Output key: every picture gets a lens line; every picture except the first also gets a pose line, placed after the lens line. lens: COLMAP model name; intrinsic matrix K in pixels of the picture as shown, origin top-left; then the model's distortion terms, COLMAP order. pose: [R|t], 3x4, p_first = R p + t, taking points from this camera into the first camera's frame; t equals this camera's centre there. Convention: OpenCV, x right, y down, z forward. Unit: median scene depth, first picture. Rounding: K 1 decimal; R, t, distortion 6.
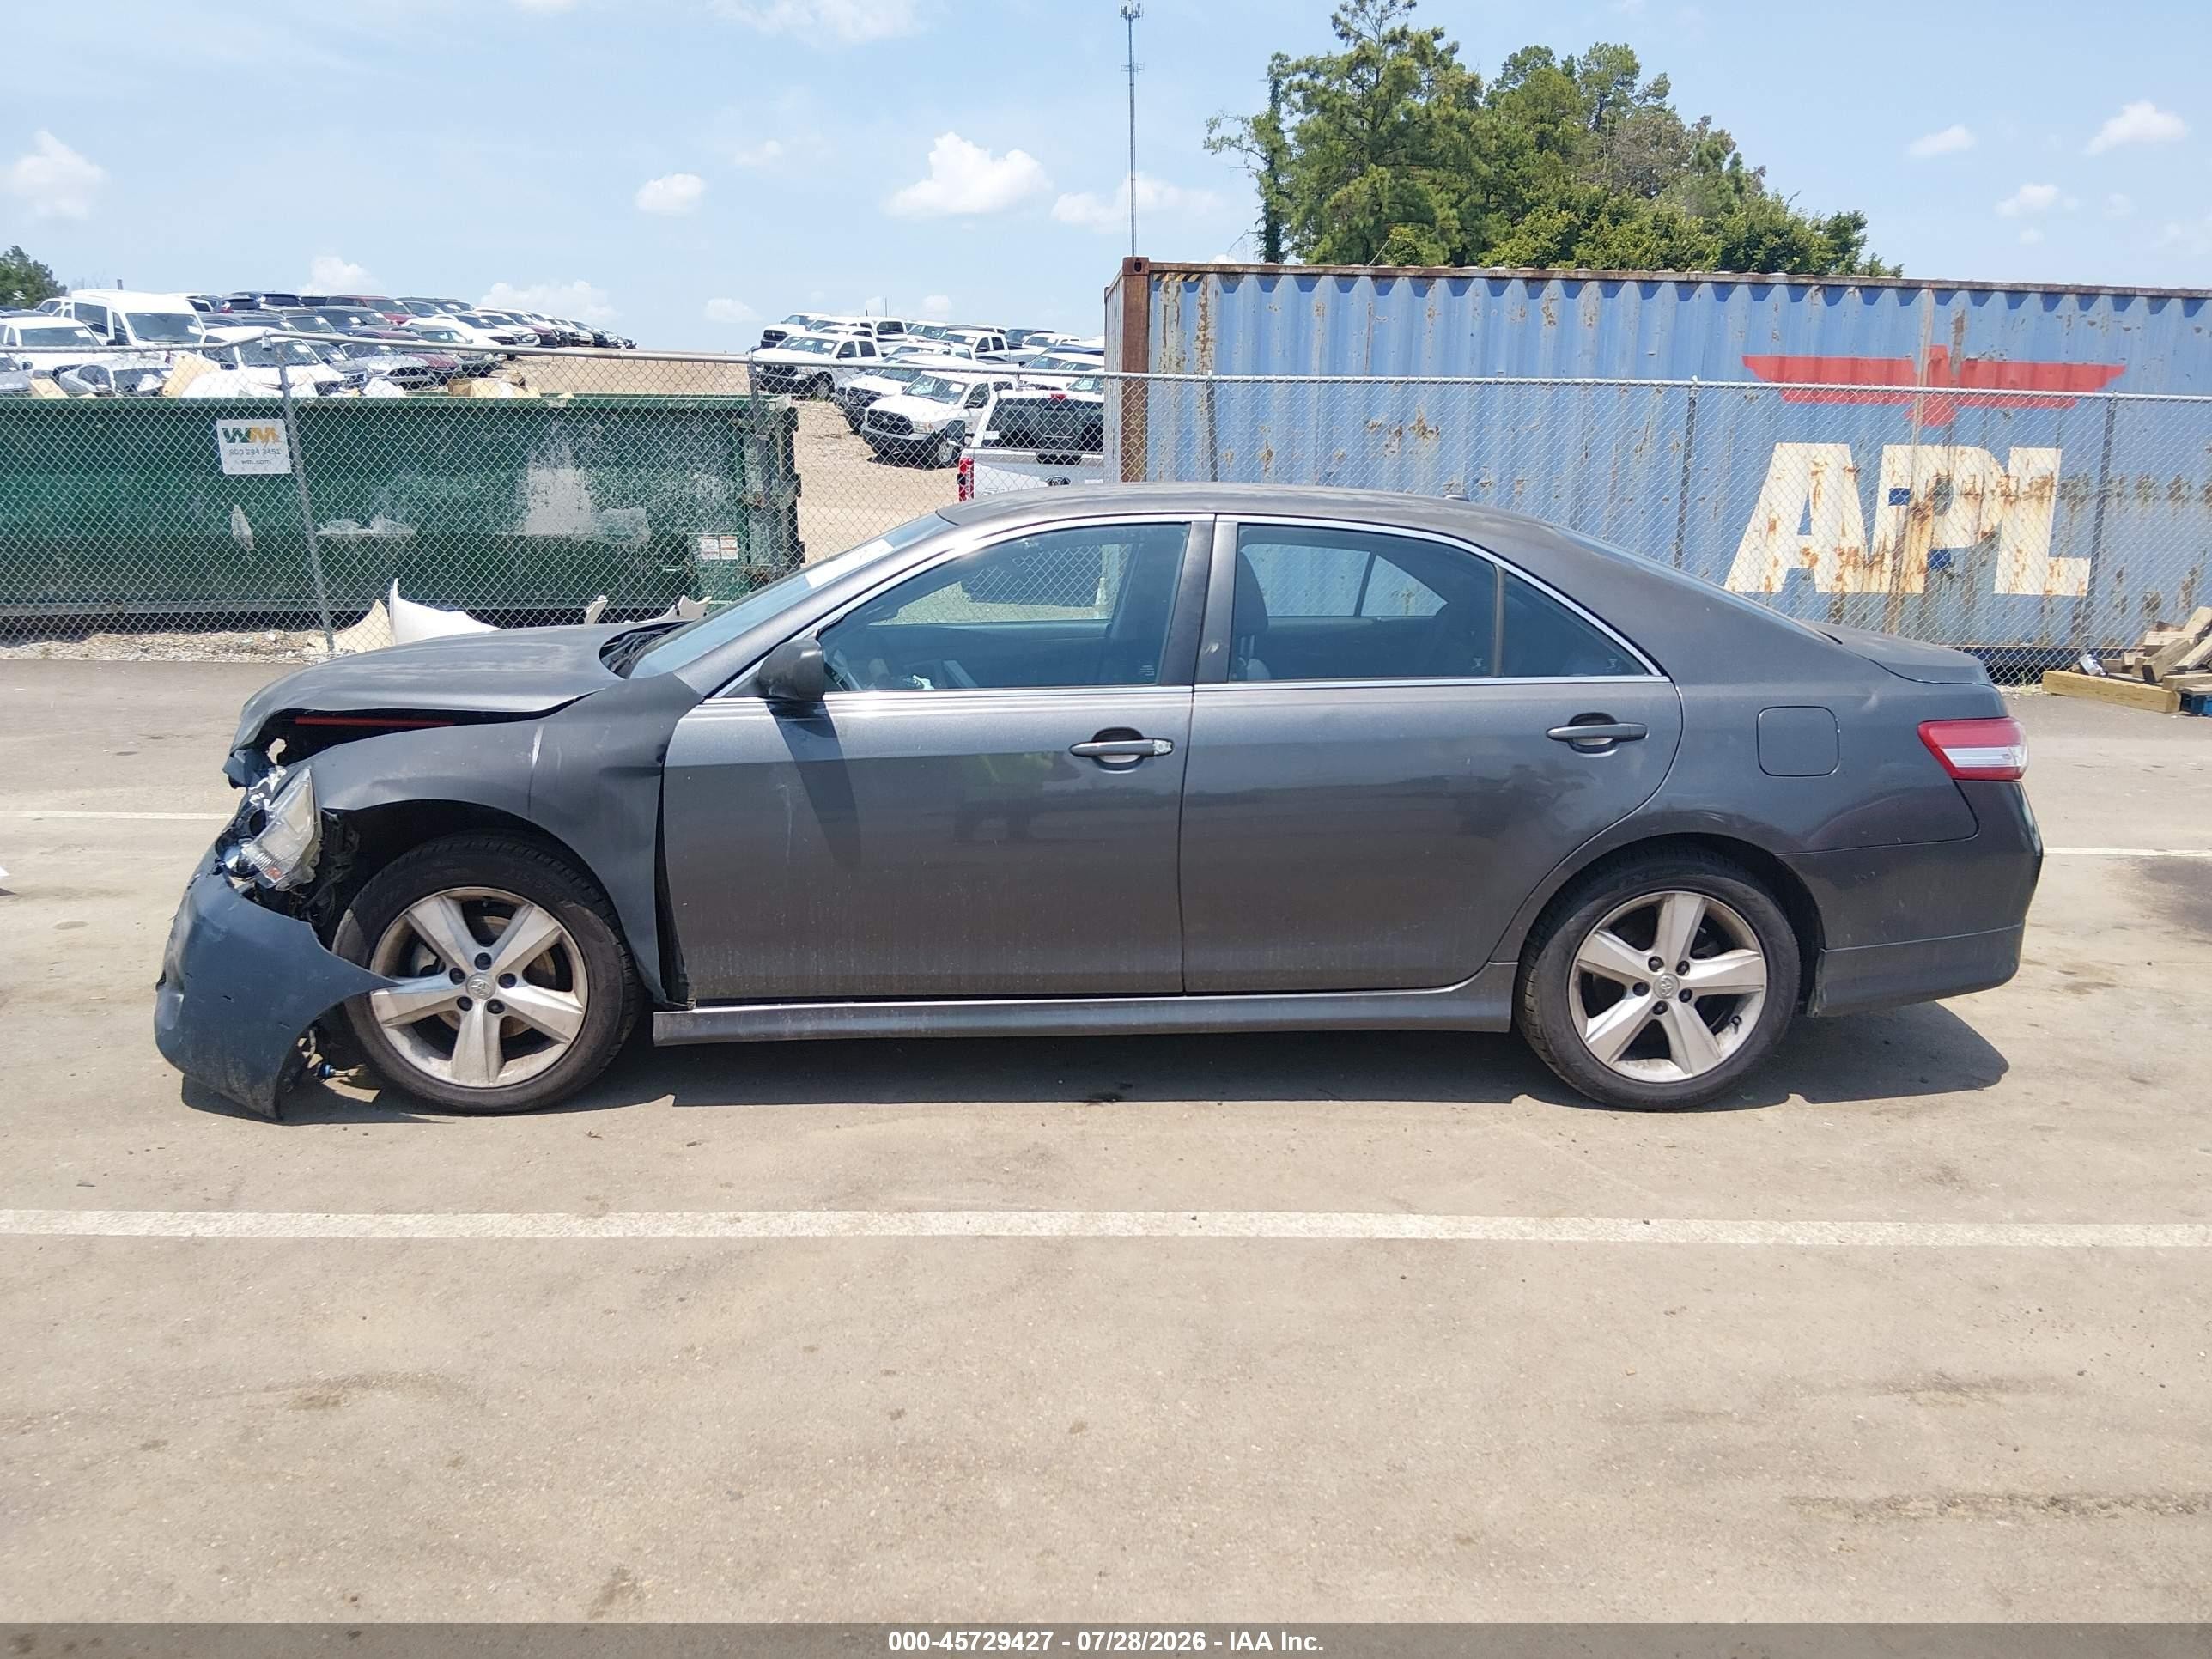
lens RADIAL K [[1694.2, 0, 1104.4], [0, 1694.2, 827.4], [0, 0, 1]] dist [0.075613, -0.133760]
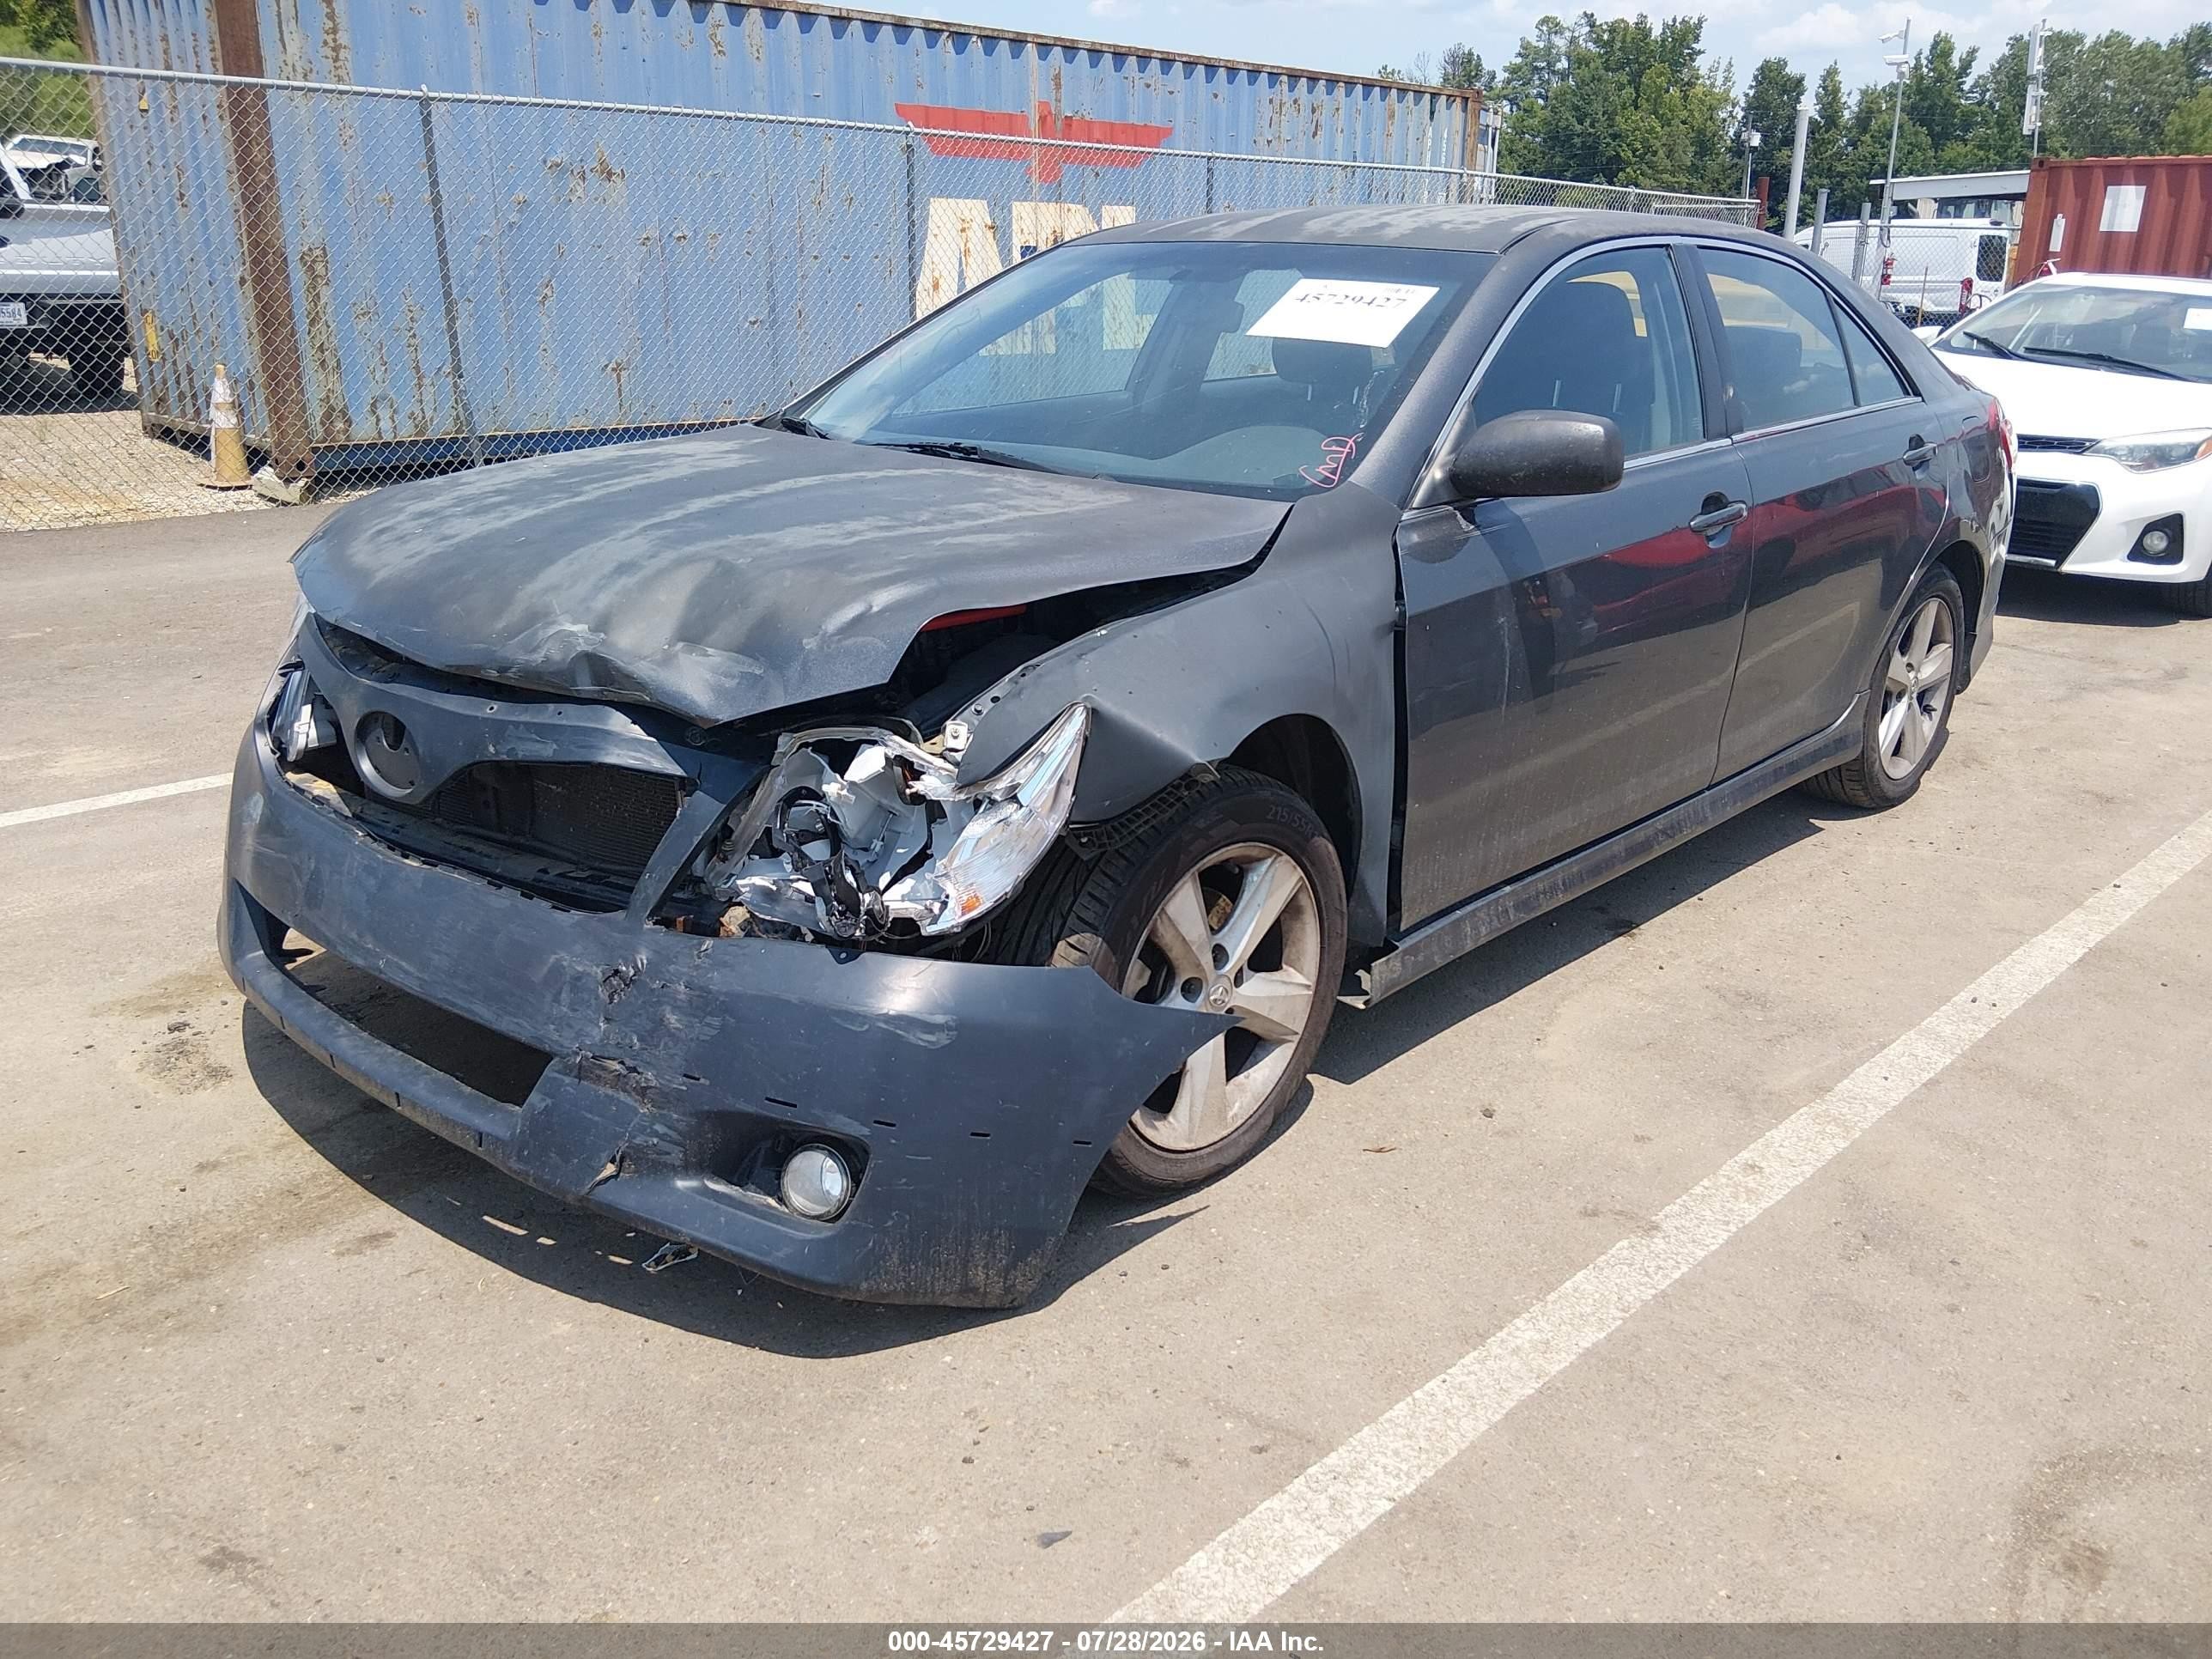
lens RADIAL K [[1694.2, 0, 1114.6], [0, 1694.2, 828.1], [0, 0, 1]] dist [0.075613, -0.133760]
pose [[0.737234, -0.224045, 0.637409, -0.759668], [0.142198, 0.973739, 0.177795, -0.086091], [-0.660504, -0.040438, 0.749733, 0.518403]]
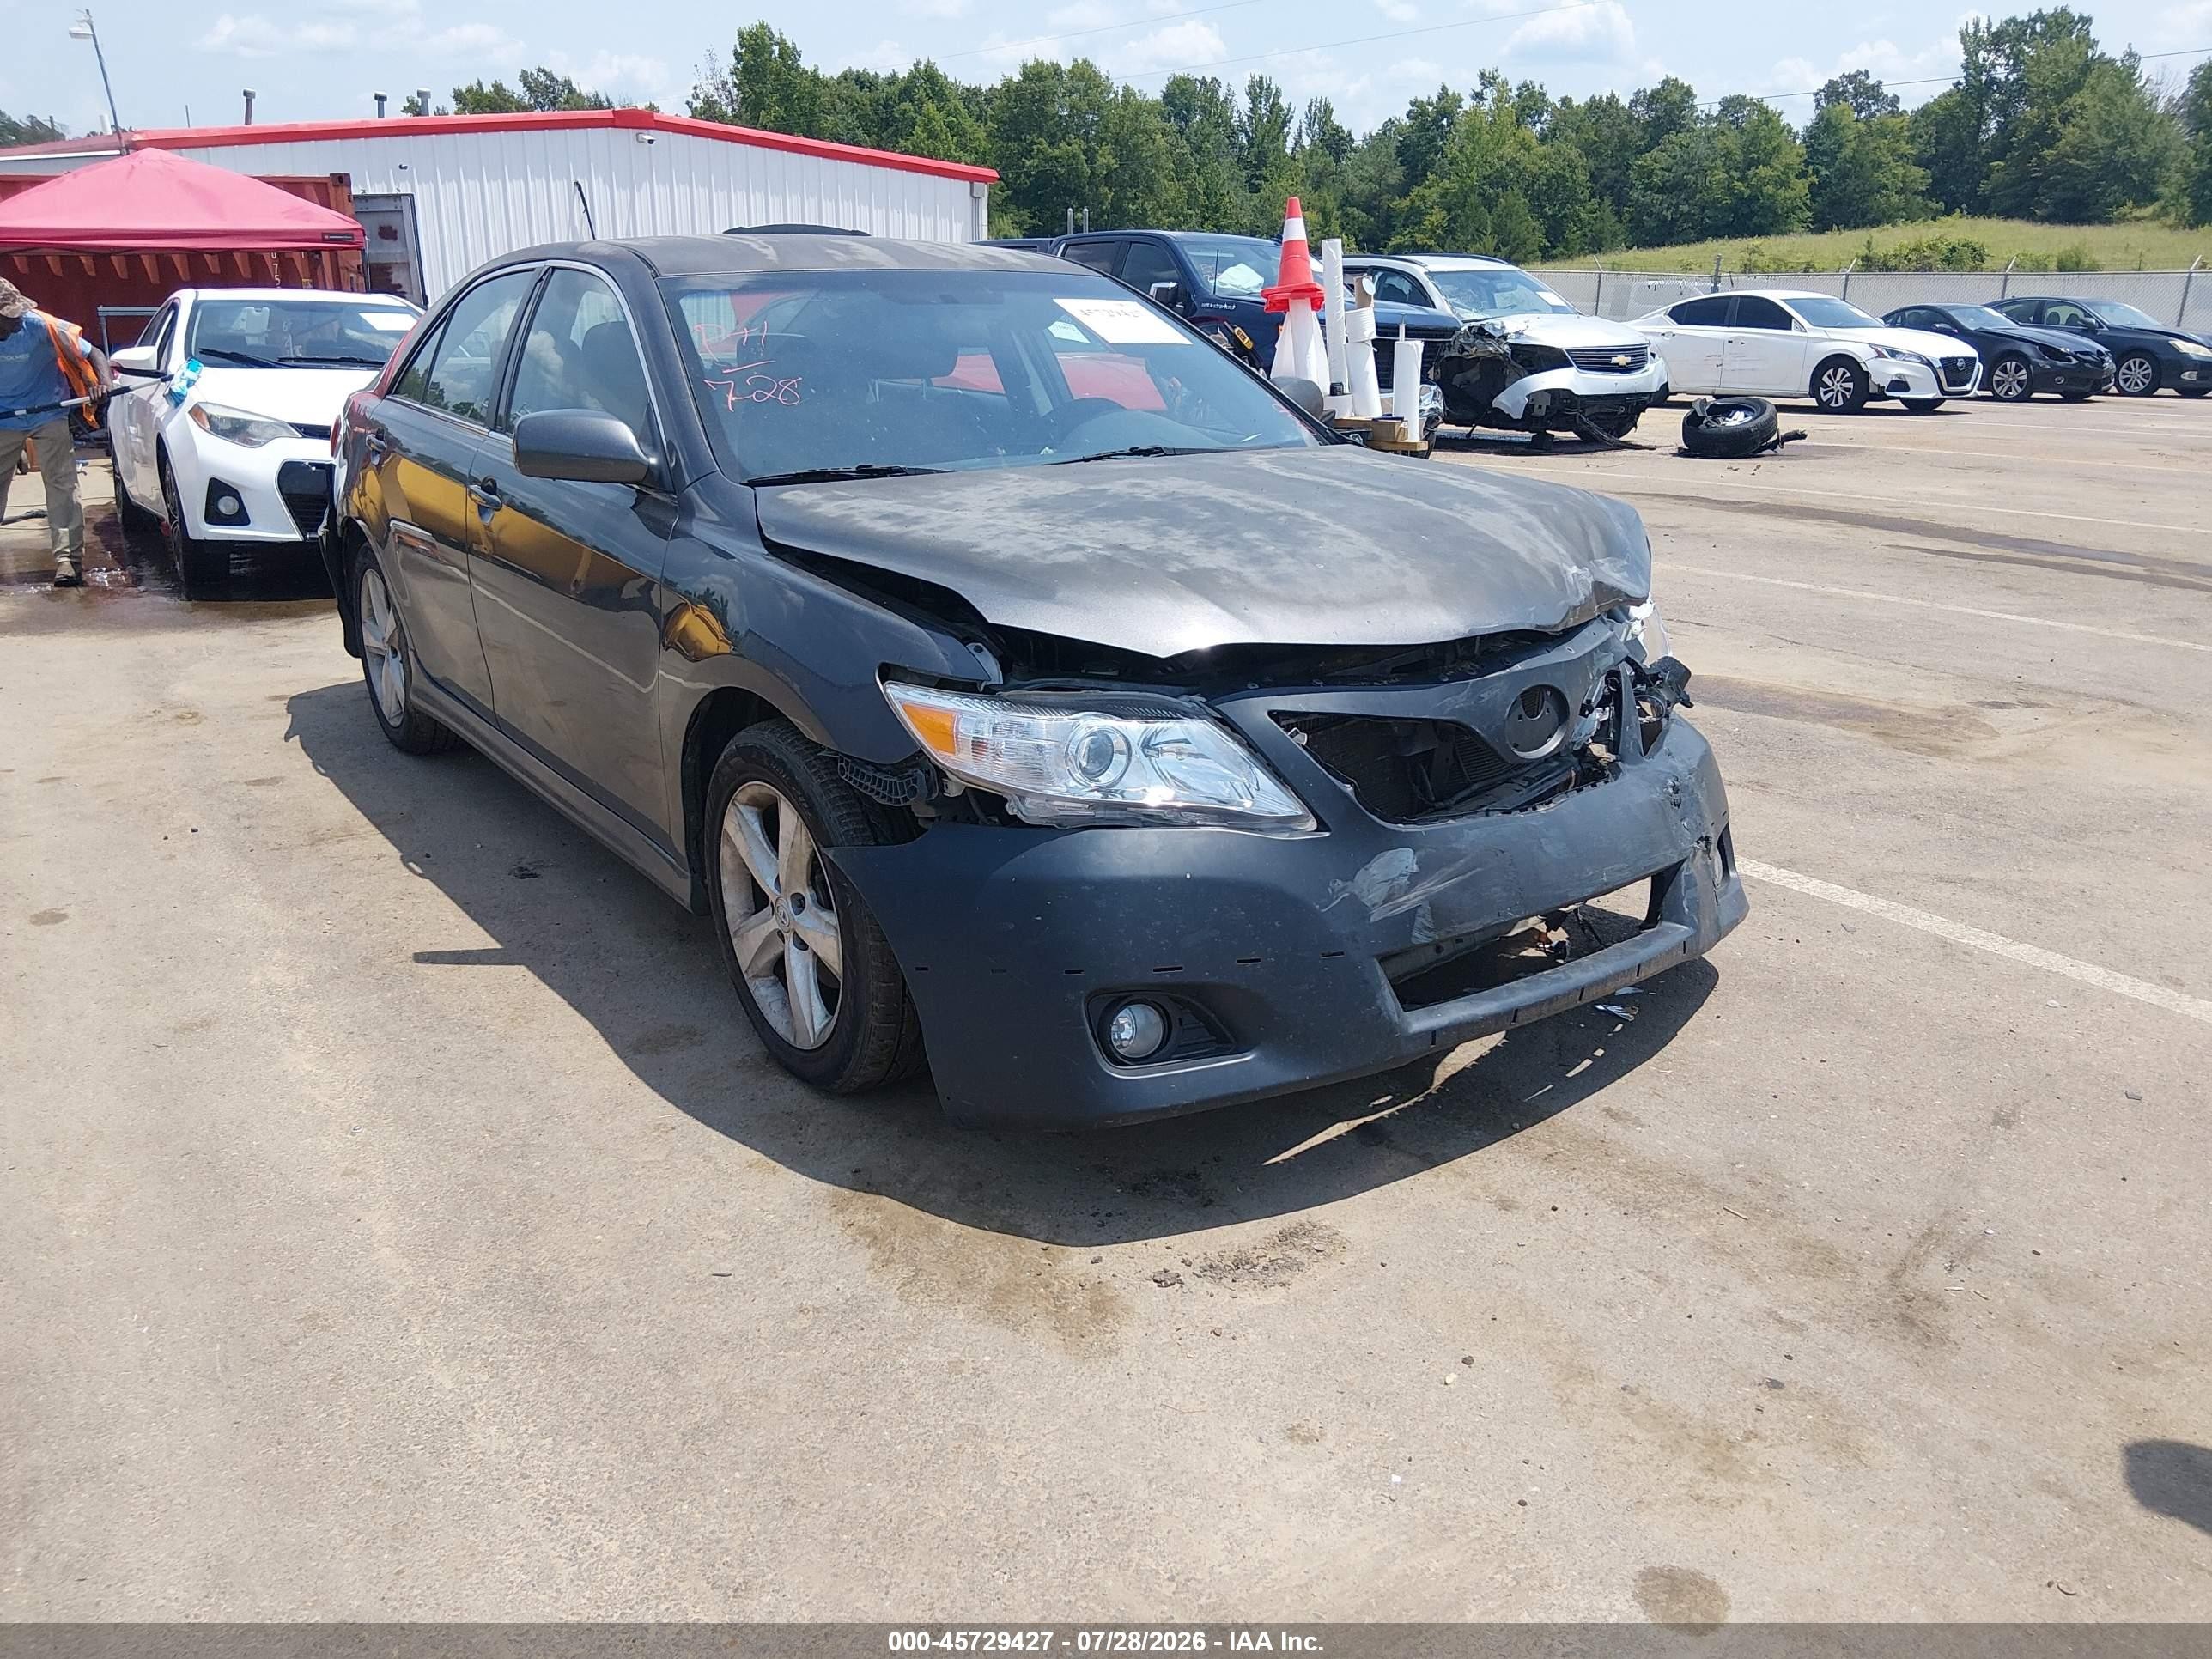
lens RADIAL K [[1671.7, 0, 1092.0], [0, 1671.7, 810.9], [0, 0, 1]] dist [0.031791, -0.057277]
pose [[-0.526232, -0.274935, 0.804668, -1.014455], [0.172023, 0.892303, 0.417377, -0.319077], [-0.832759, 0.358058, -0.422264, 1.563425]]
